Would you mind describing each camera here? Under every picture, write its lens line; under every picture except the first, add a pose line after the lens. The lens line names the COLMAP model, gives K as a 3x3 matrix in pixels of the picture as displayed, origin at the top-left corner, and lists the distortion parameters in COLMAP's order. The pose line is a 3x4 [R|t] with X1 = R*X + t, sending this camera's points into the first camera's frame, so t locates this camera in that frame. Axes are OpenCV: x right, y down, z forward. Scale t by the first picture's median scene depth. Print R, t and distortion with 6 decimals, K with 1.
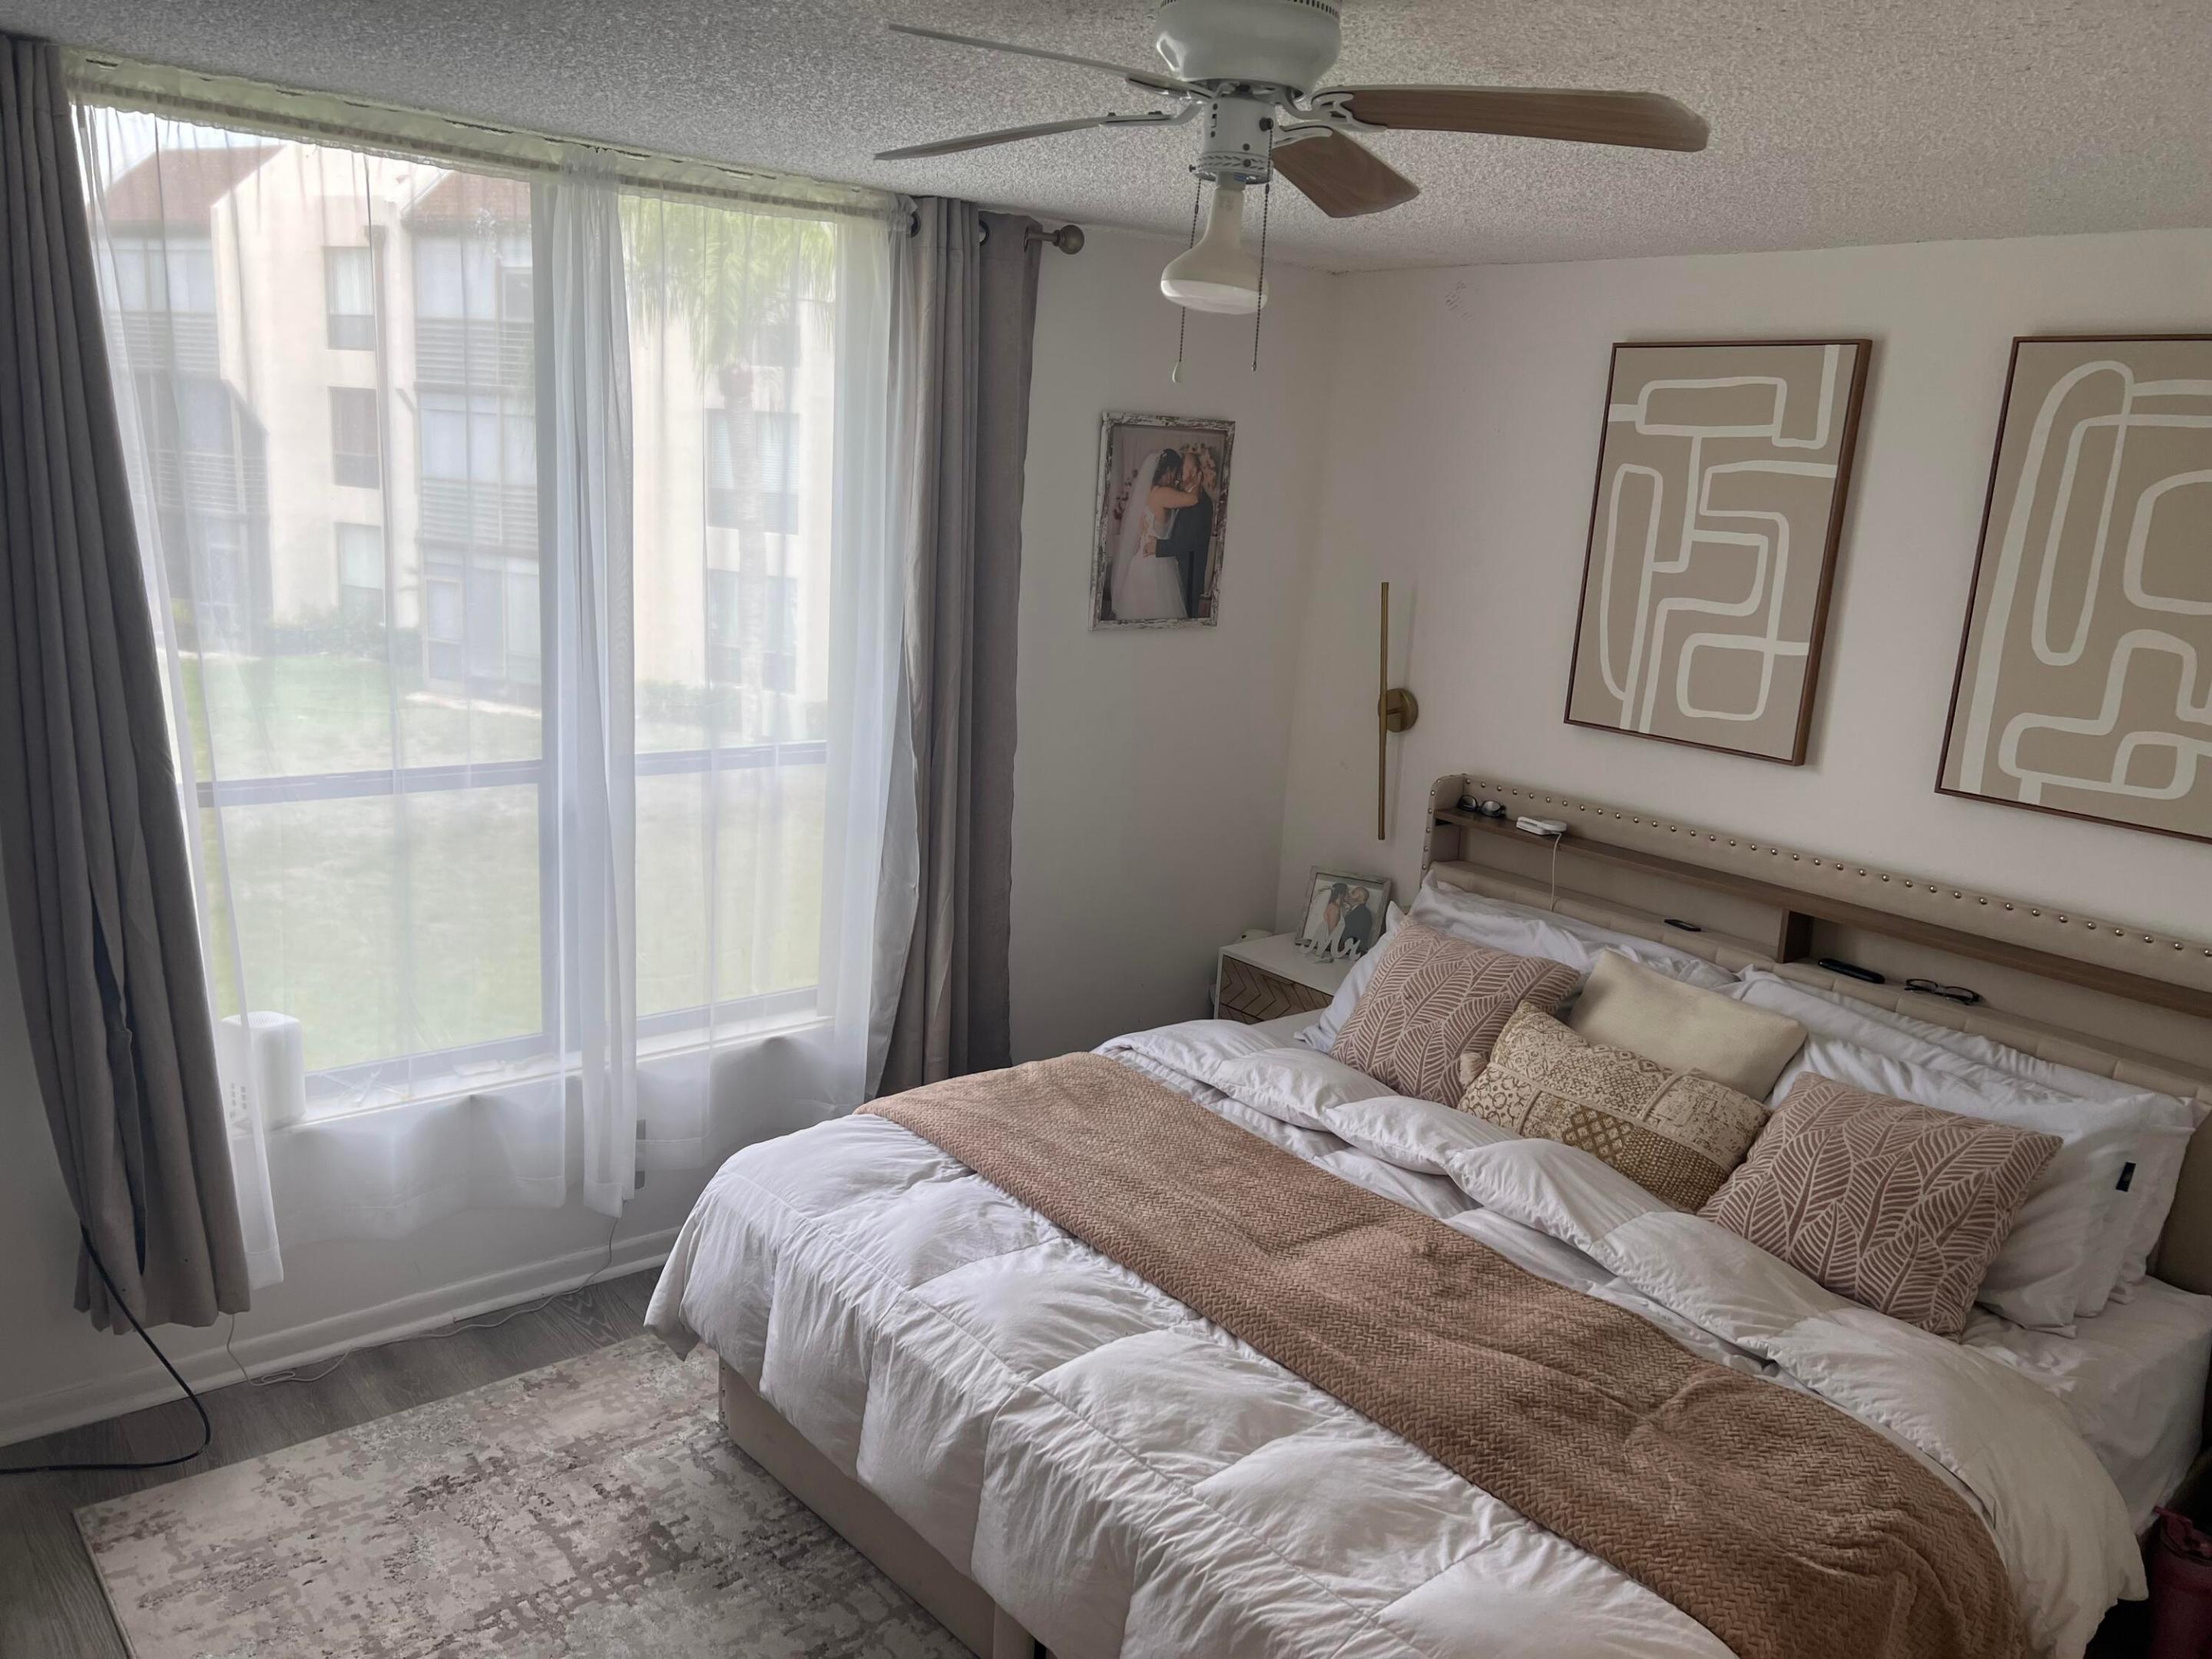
lens RADIAL K [[1665.2, 0, 1106.0], [0, 1665.2, 829.5], [0, 0, 1]] dist [0.117206, -0.170876]
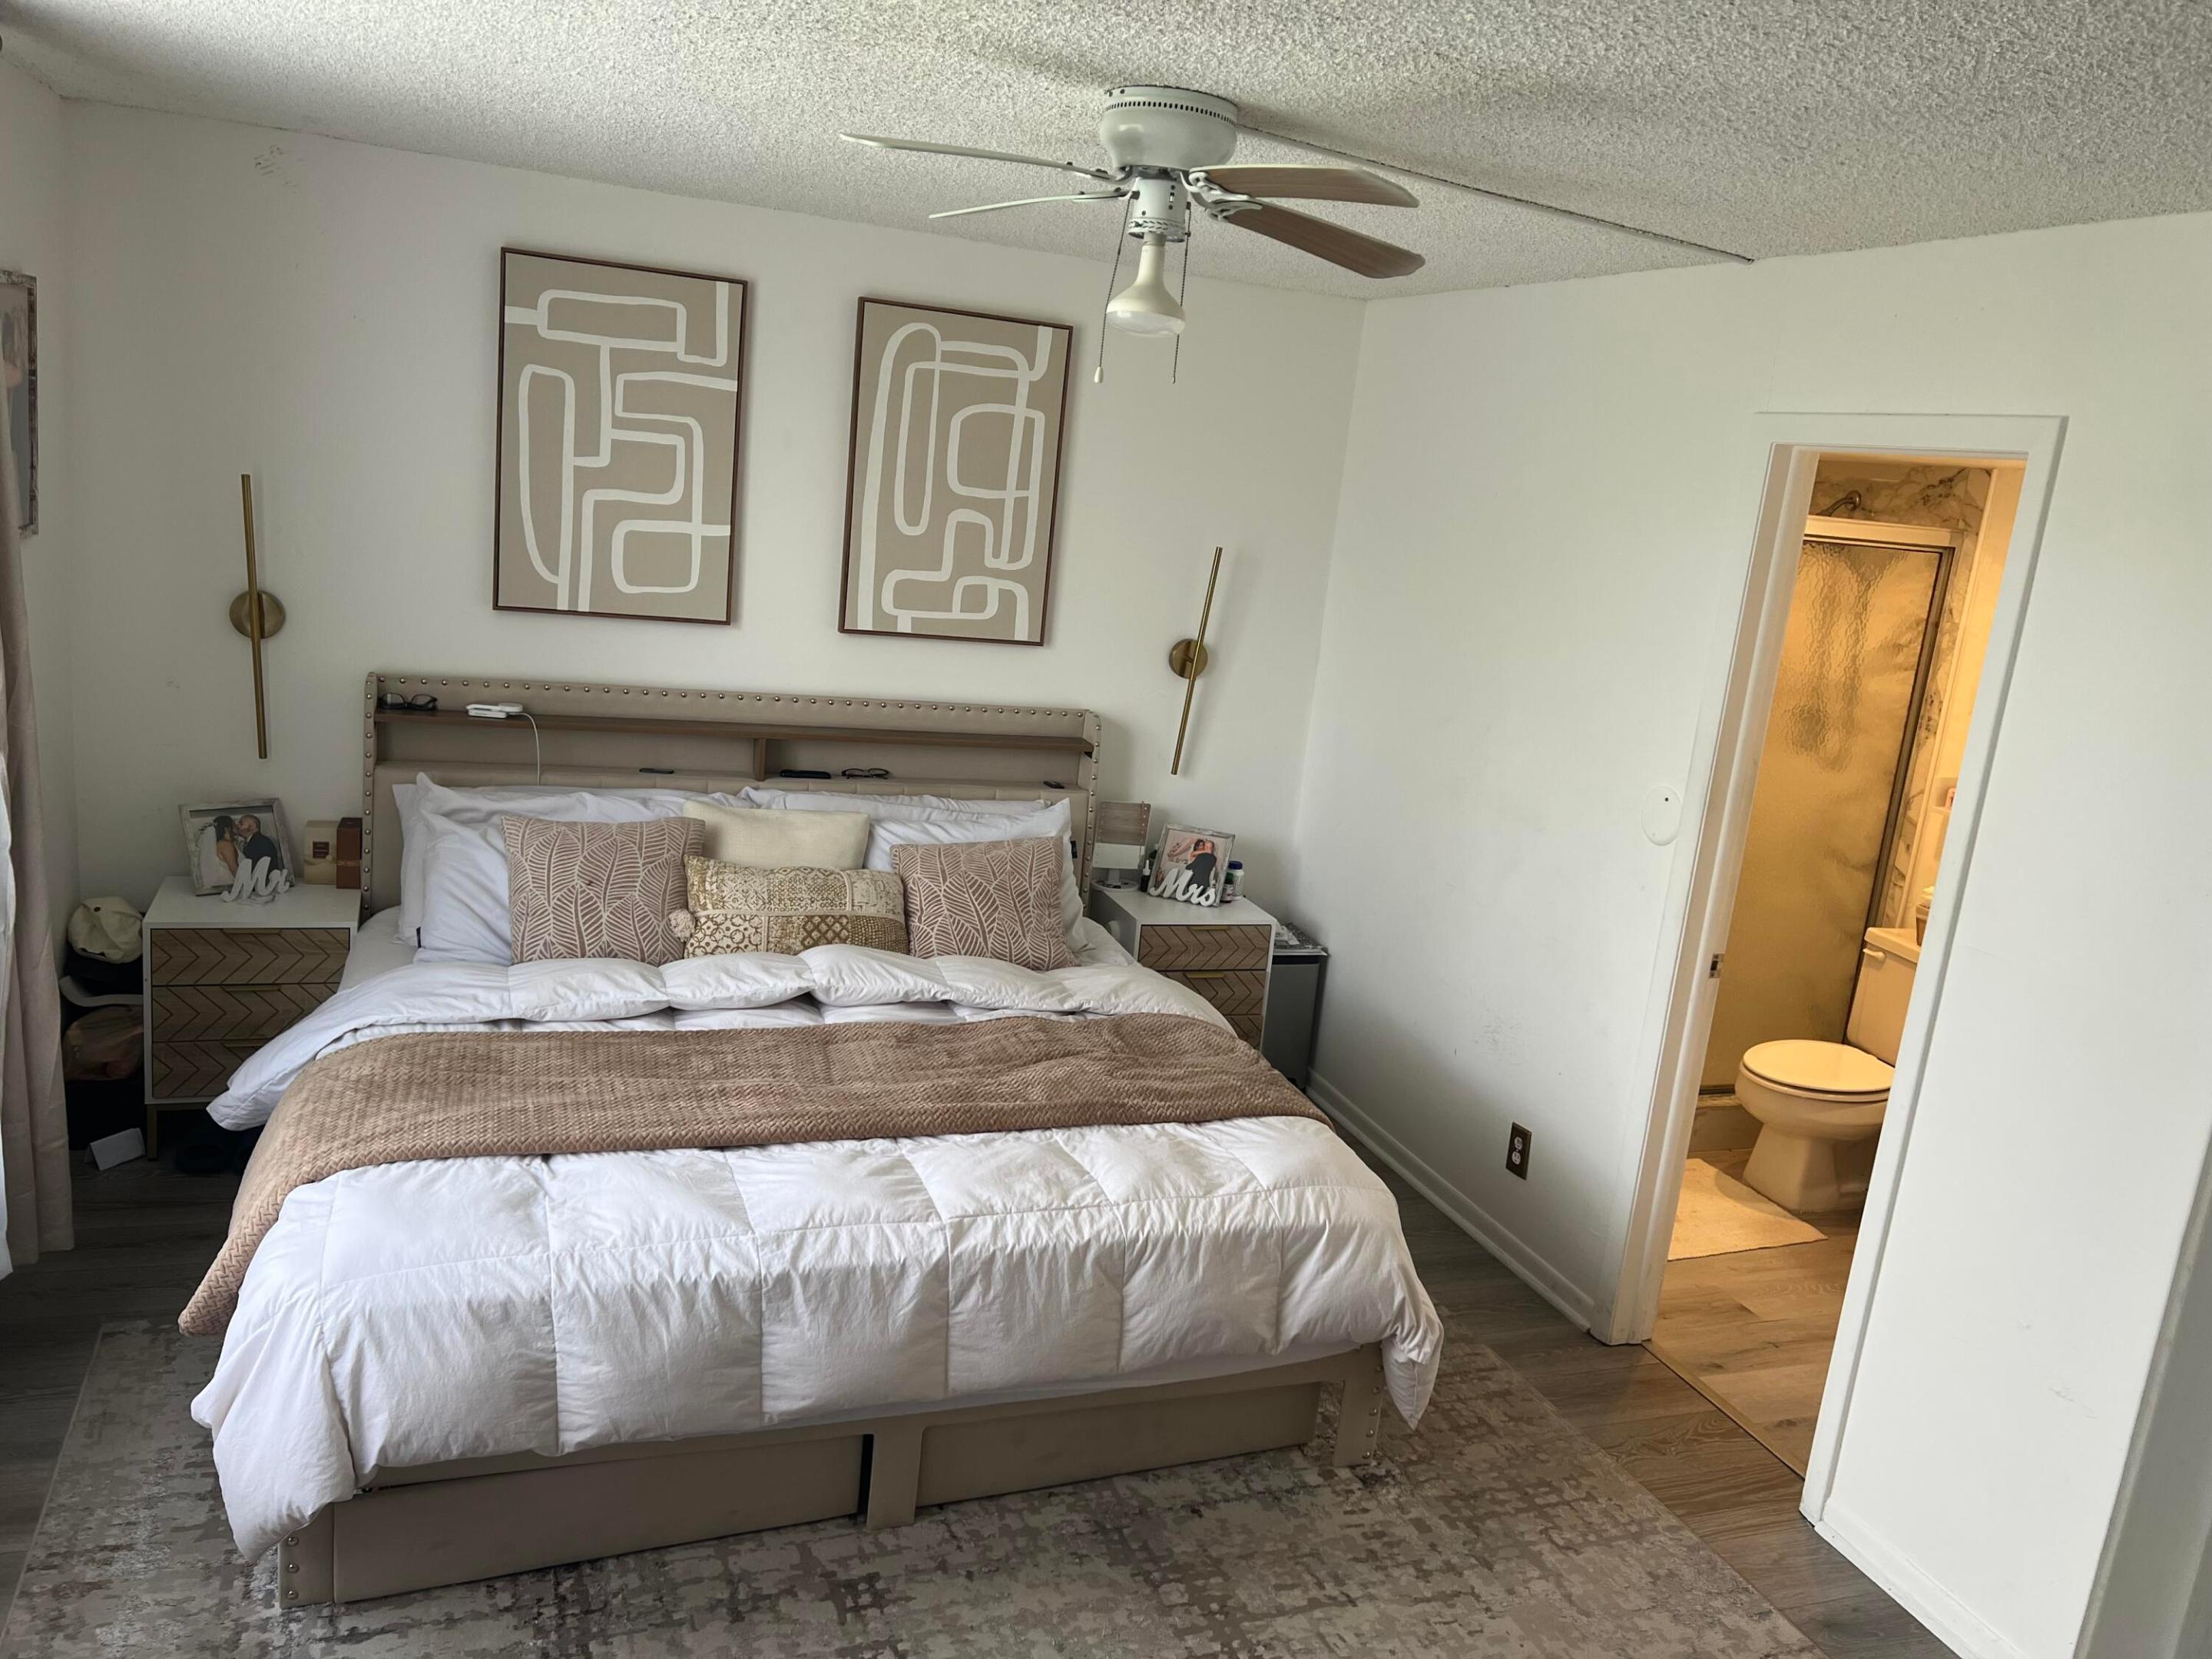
lens RADIAL K [[1665.2, 0, 1106.0], [0, 1665.2, 829.5], [0, 0, 1]] dist [0.117206, -0.170876]
pose [[0.336336, -0.231132, 0.912938, -0.756087], [0.125898, 0.971748, 0.199639, -0.117379], [-0.933289, 0.047791, 0.355933, 0.344452]]
